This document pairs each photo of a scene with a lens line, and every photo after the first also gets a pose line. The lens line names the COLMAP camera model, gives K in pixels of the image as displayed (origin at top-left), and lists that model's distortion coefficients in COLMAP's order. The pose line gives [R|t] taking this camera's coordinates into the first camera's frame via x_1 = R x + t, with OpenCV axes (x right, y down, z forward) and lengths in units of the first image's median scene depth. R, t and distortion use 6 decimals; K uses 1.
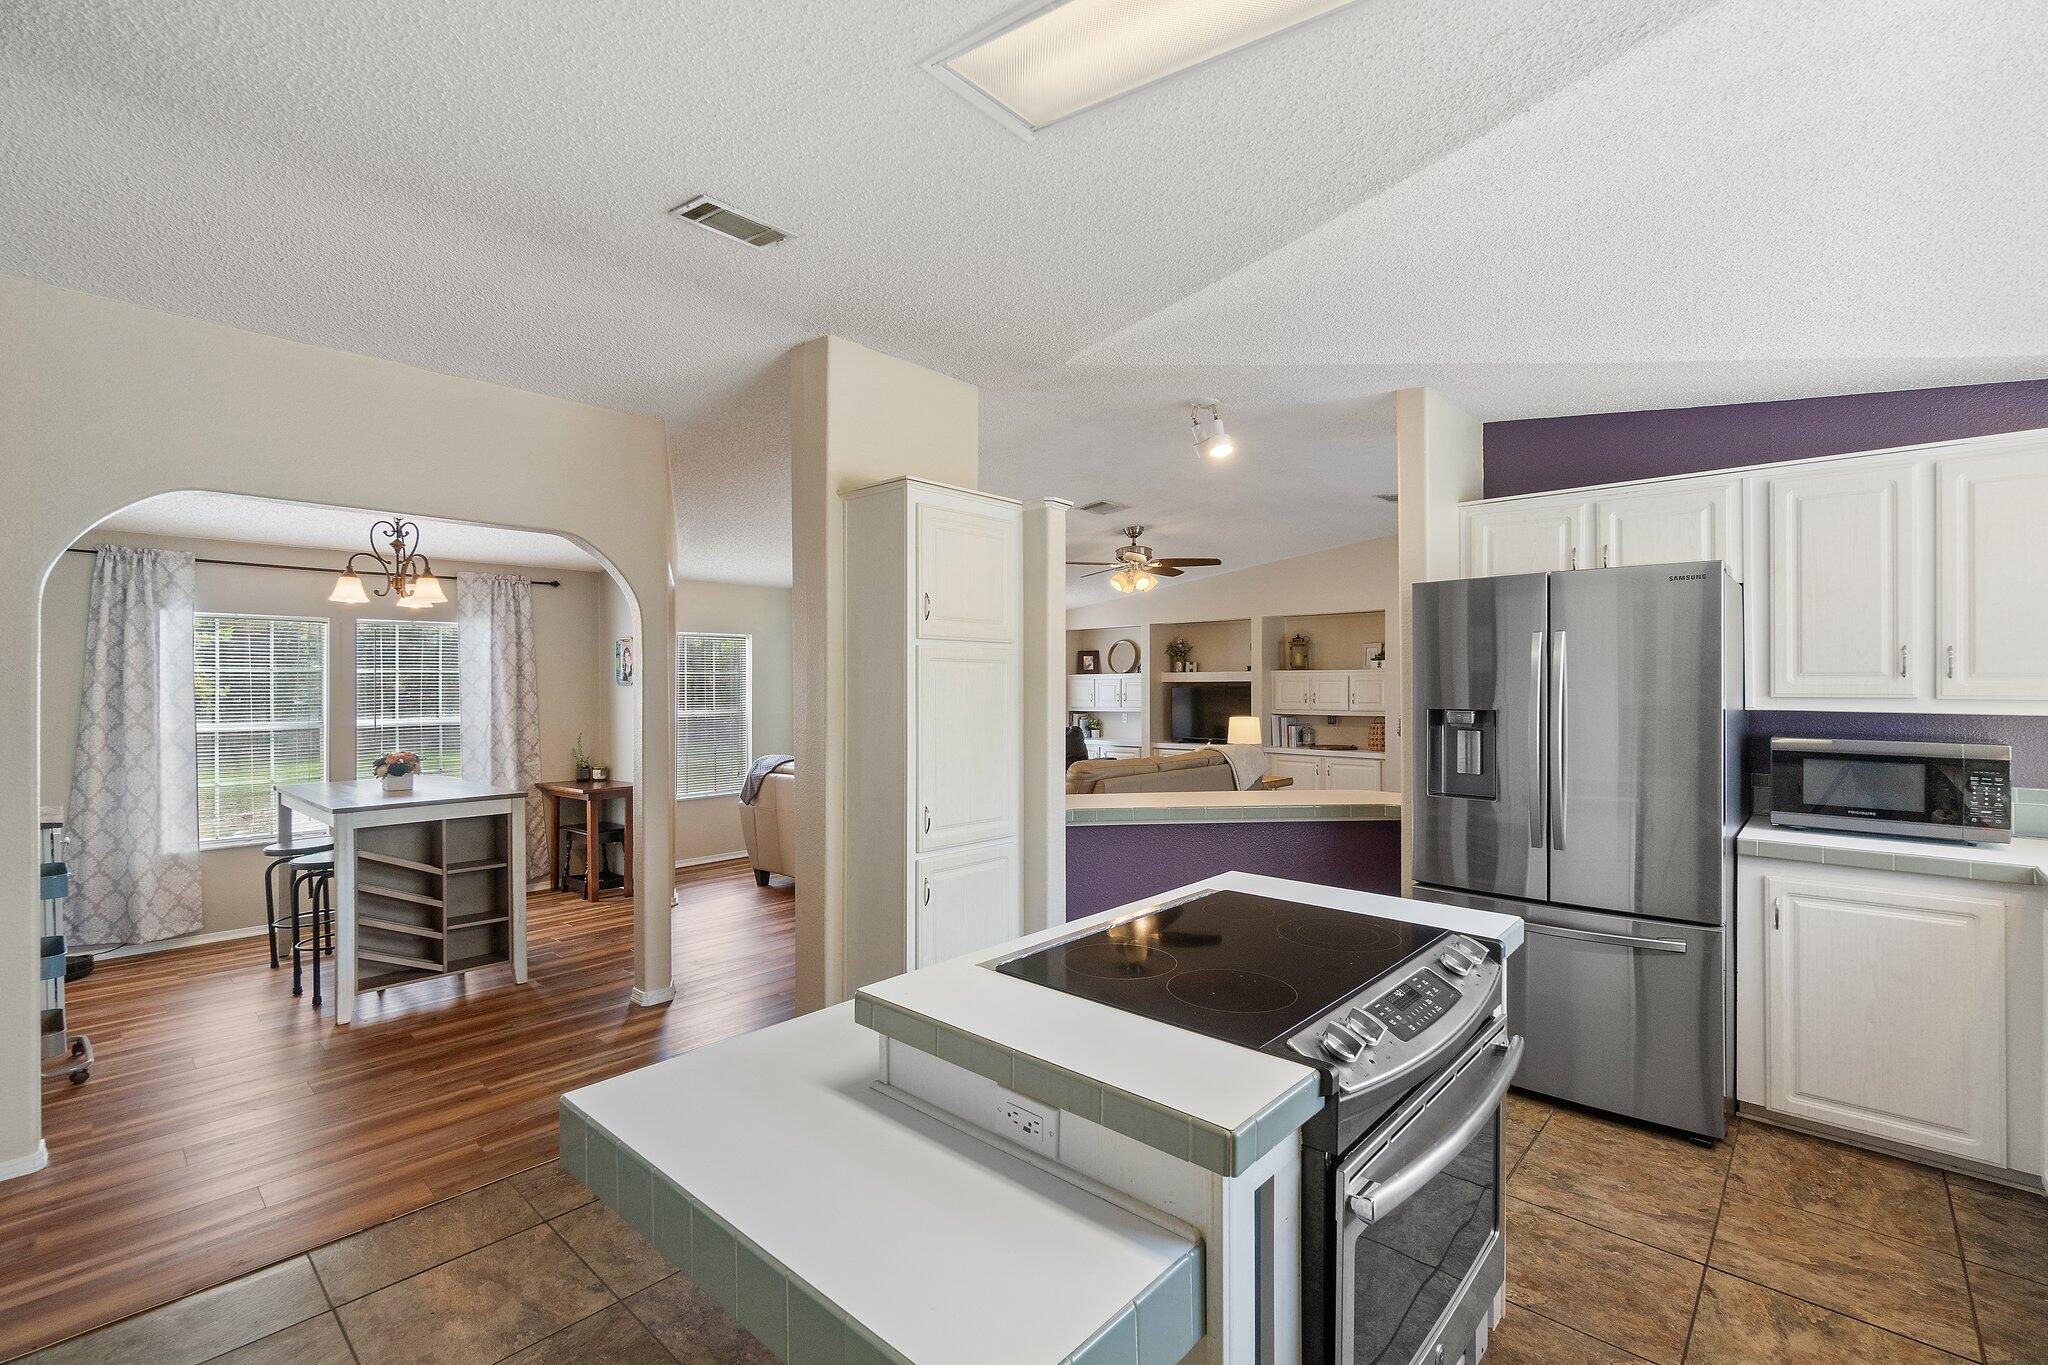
lens RADIAL K [[884.1, 0, 1015.5], [0, 884.1, 684.7], [0, 0, 1]] dist [-0.001675, -0.000071]
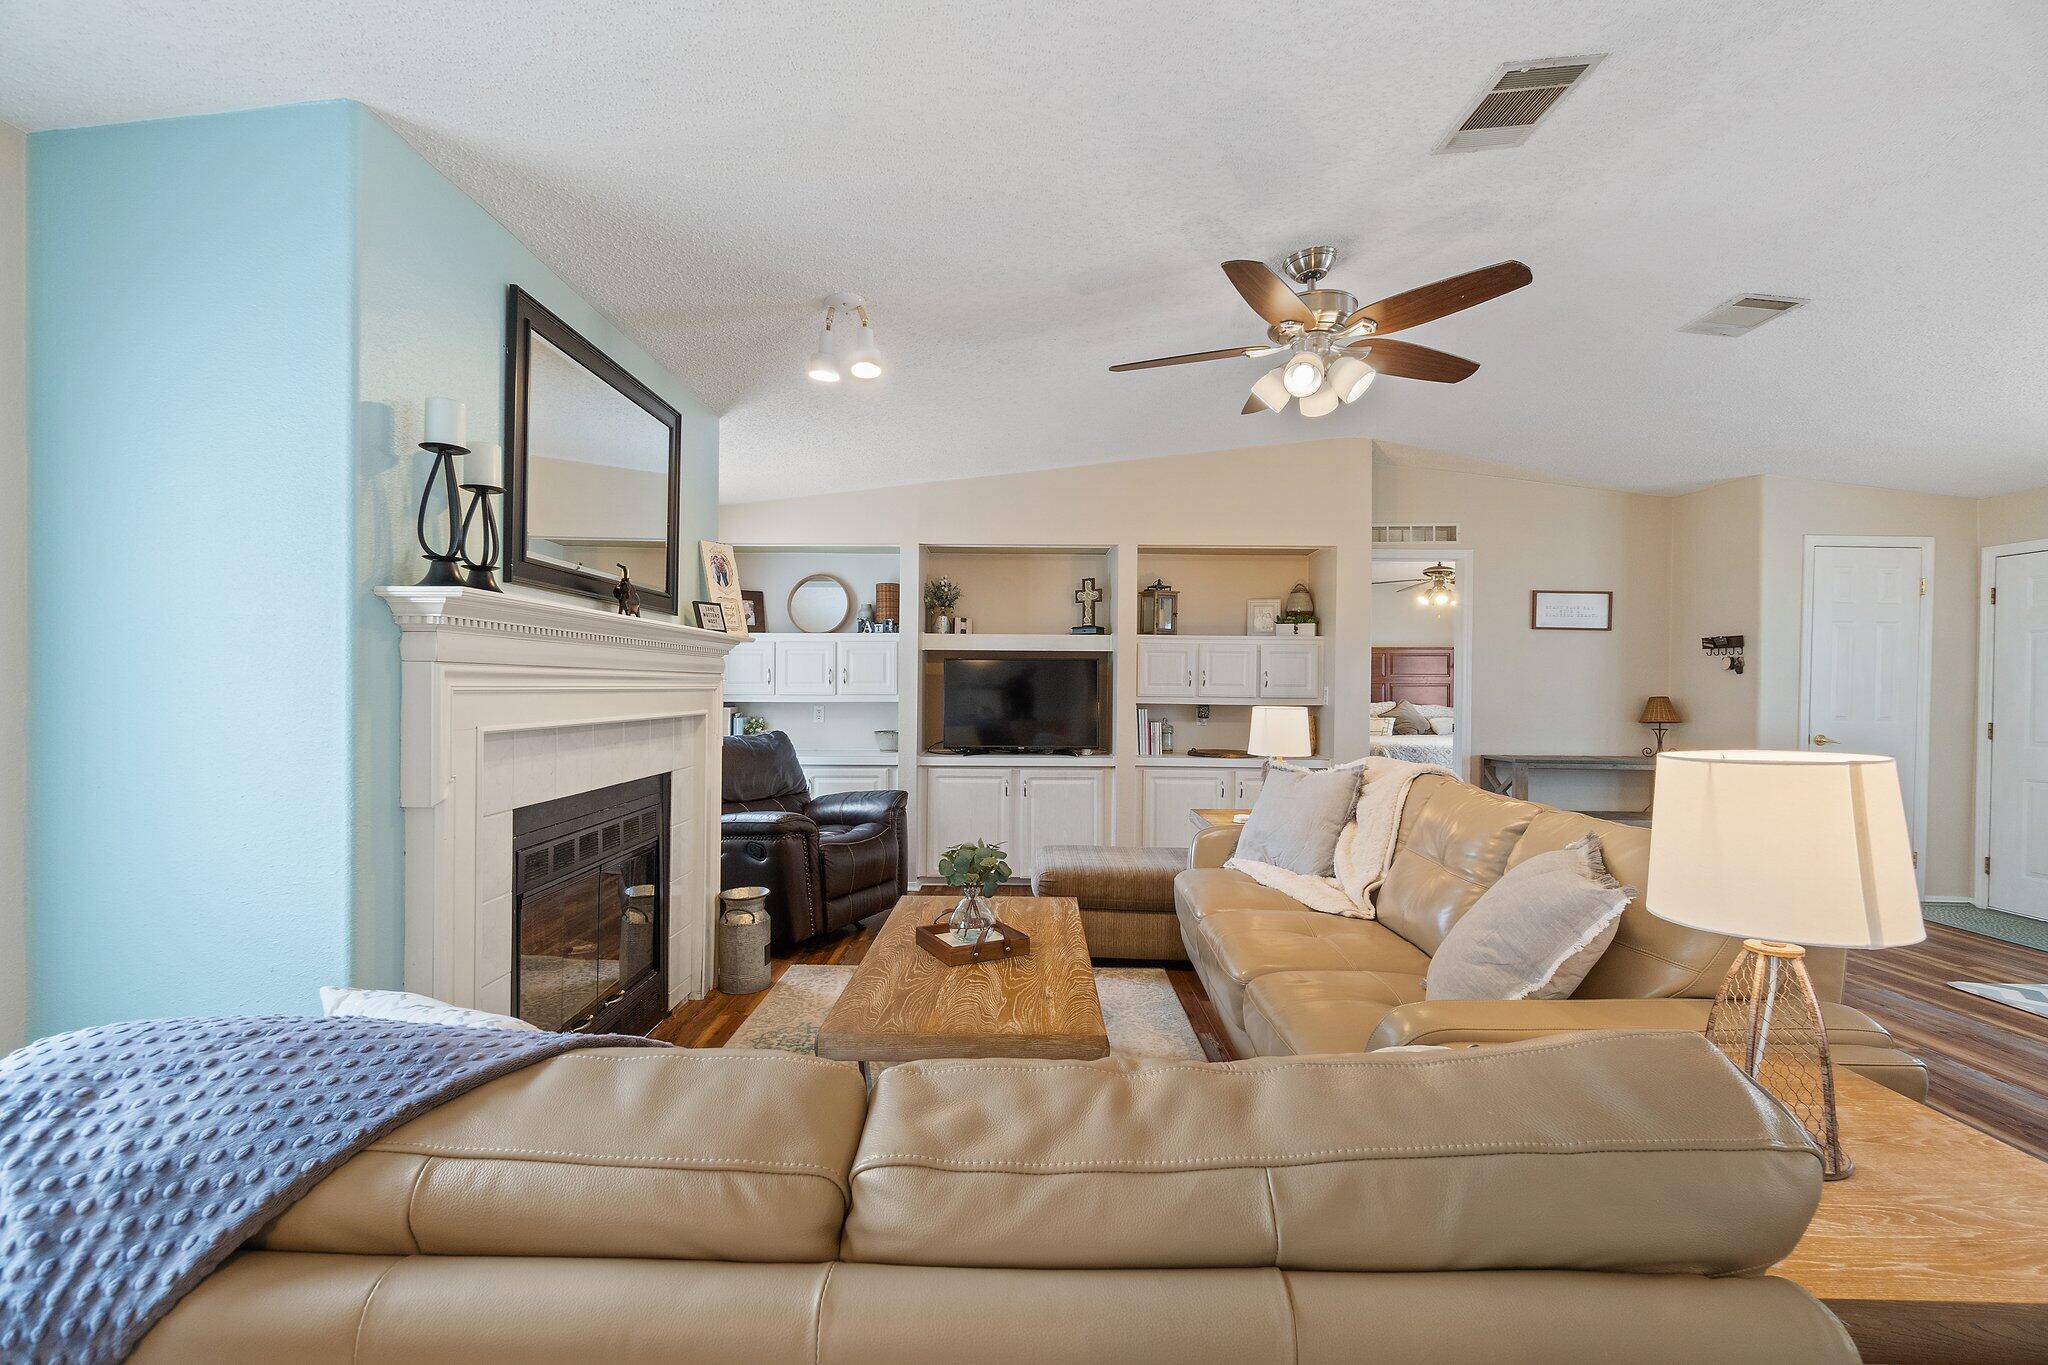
lens RADIAL K [[884.1, 0, 1015.5], [0, 884.1, 684.7], [0, 0, 1]] dist [-0.001675, -0.000071]
pose [[0.737616, 0.009856, 0.675148, -0.192160], [-0.012409, 0.999922, -0.001040, 0.021515], [-0.675106, -0.007611, 0.737681, 0.595484]]
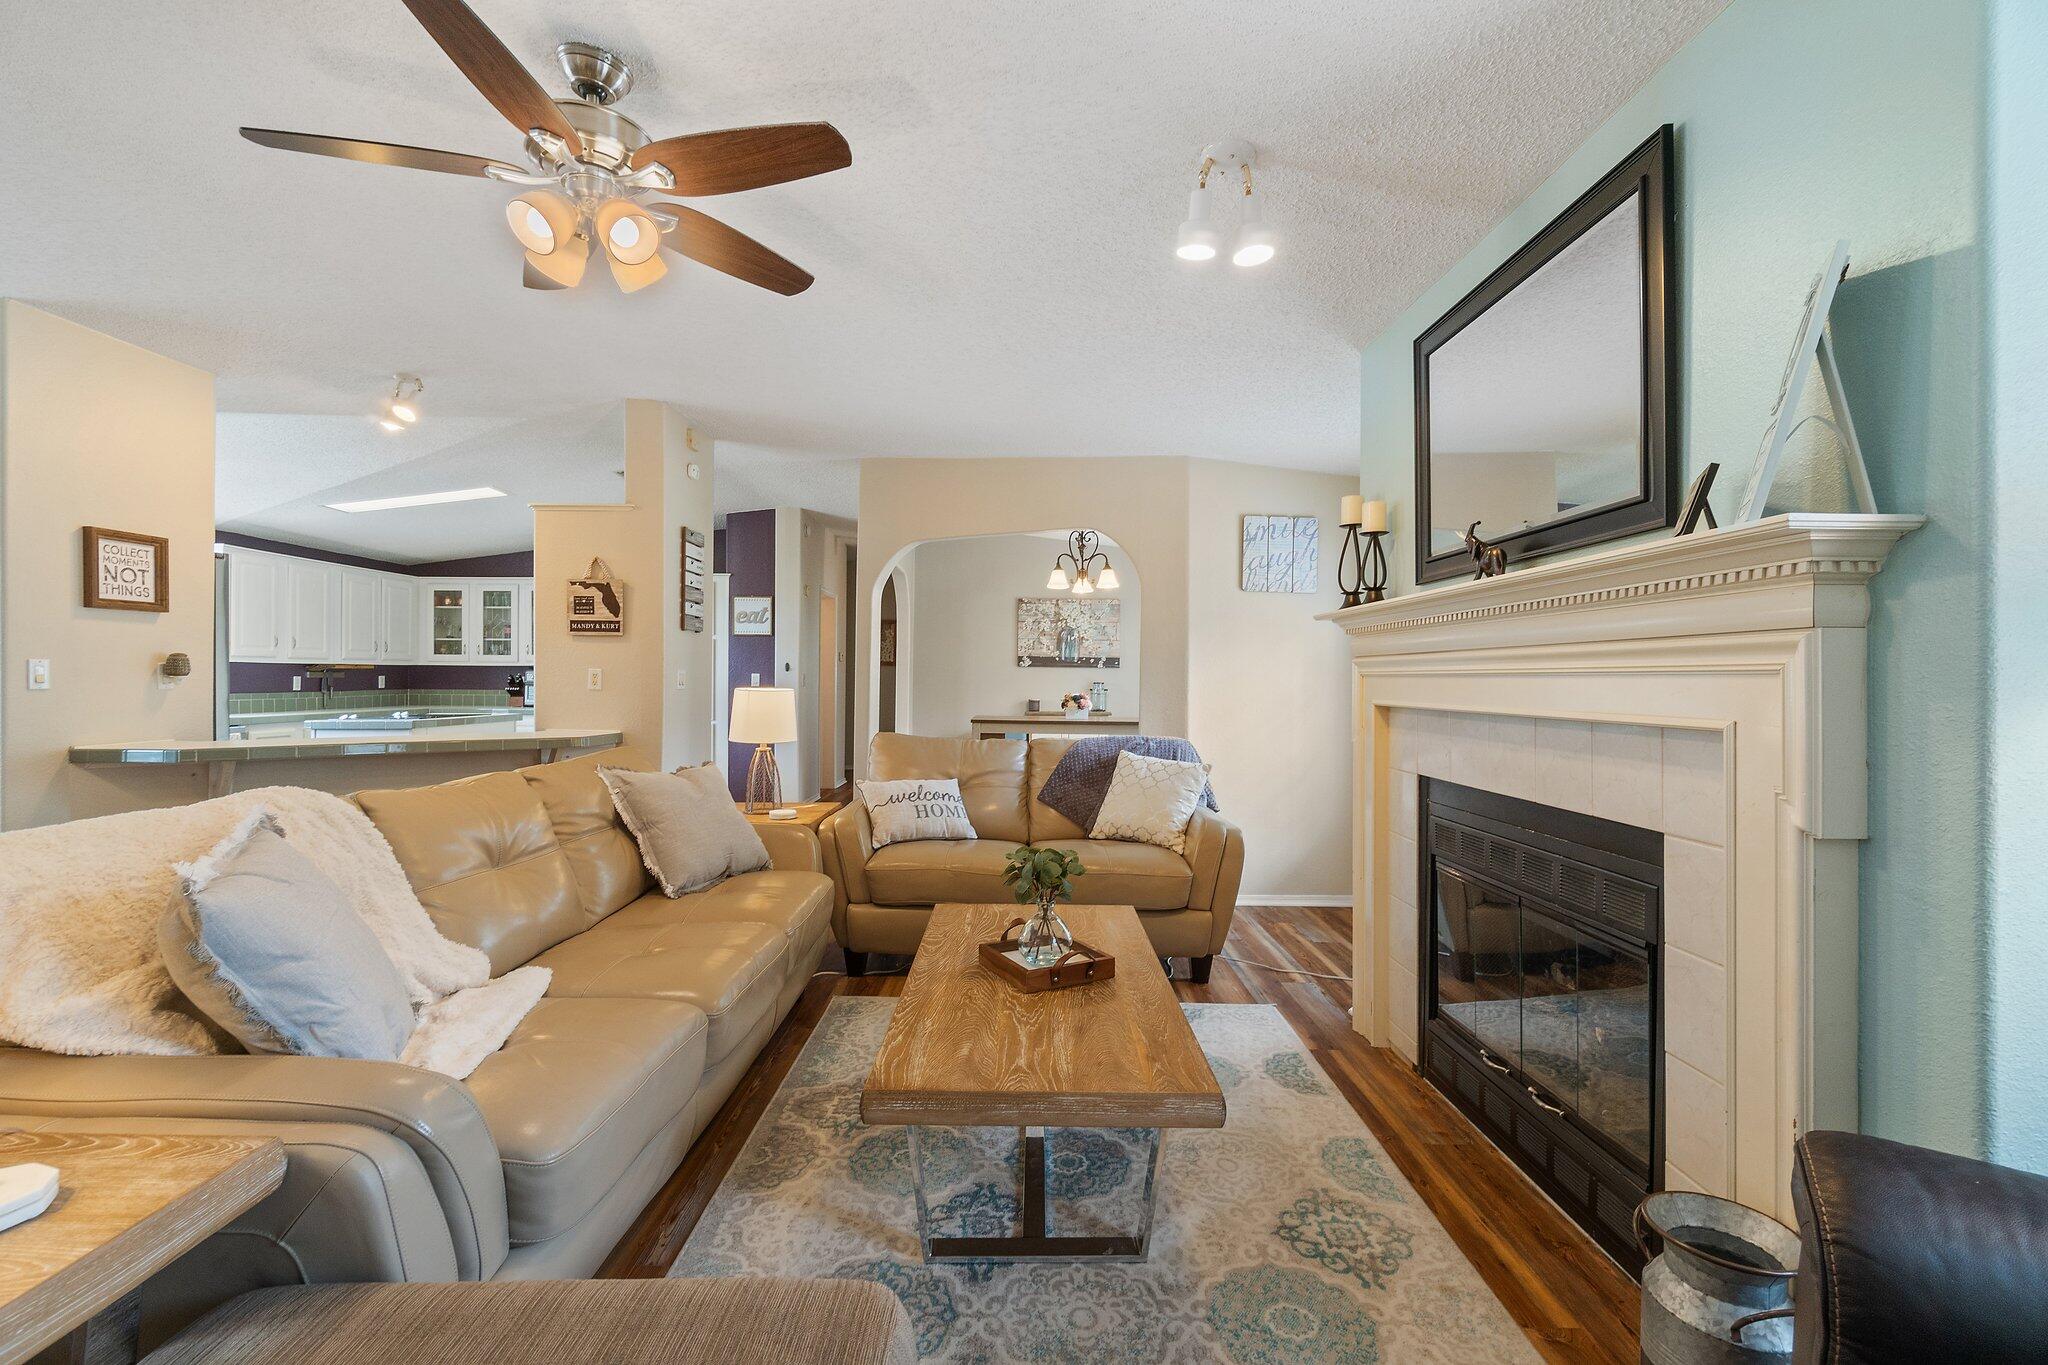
lens RADIAL K [[884.1, 0, 1015.5], [0, 884.1, 684.7], [0, 0, 1]] dist [-0.001675, -0.000071]
pose [[-0.734144, 0.005107, -0.678974, 0.178776], [0.001843, 0.999983, 0.005529, 0.026231], [0.678991, 0.002808, -0.734141, 1.006531]]
